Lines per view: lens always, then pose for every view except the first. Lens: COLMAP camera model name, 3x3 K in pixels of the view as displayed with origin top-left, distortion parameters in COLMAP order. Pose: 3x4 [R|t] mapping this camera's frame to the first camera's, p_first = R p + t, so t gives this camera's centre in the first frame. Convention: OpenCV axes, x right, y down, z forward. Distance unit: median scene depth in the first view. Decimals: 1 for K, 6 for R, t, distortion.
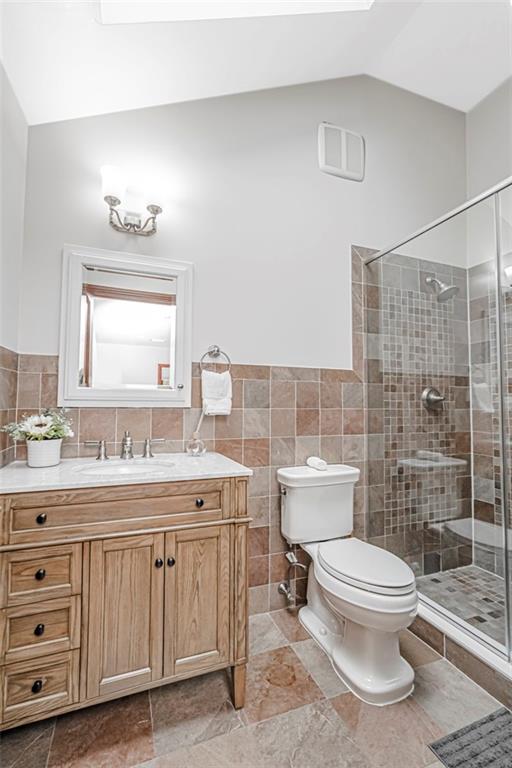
lens RADIAL K [[348.2, 0, 256.0], [0, 348.2, 384.0], [0, 0, 1]] dist [-0.015548, 0.008555]
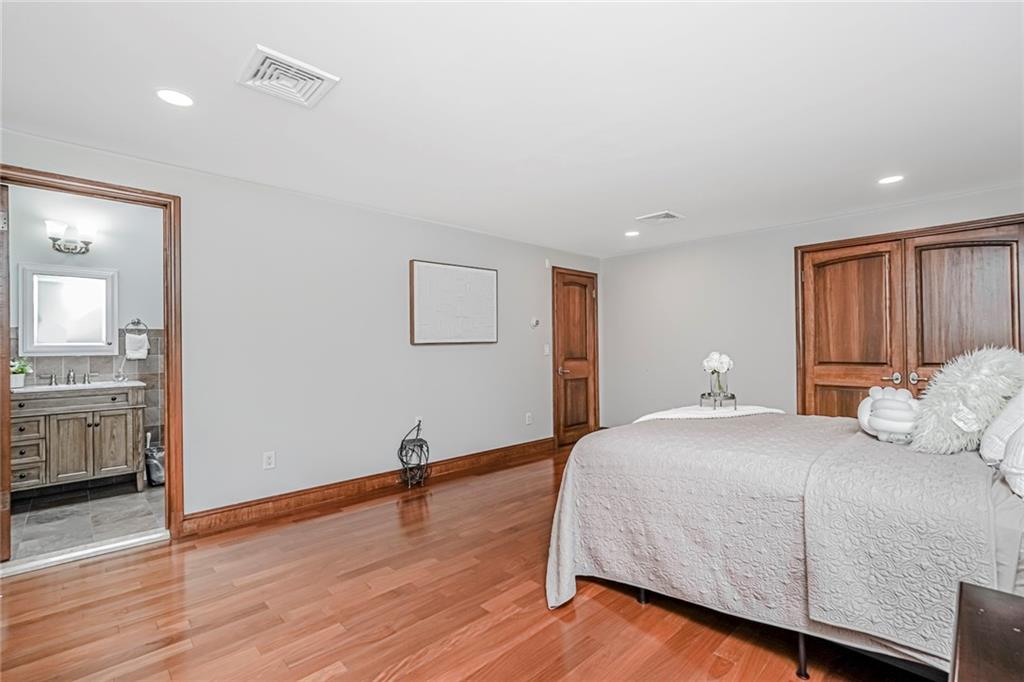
lens RADIAL K [[464.3, 0, 512.6], [0, 464.3, 339.4], [0, 0, 1]] dist [-0.015548, 0.008555]
pose [[0.923898, -0.012916, 0.382422, 1.024999], [-0.003884, 0.999062, 0.043127, -0.159930], [-0.382620, -0.041330, 0.922981, -2.554580]]
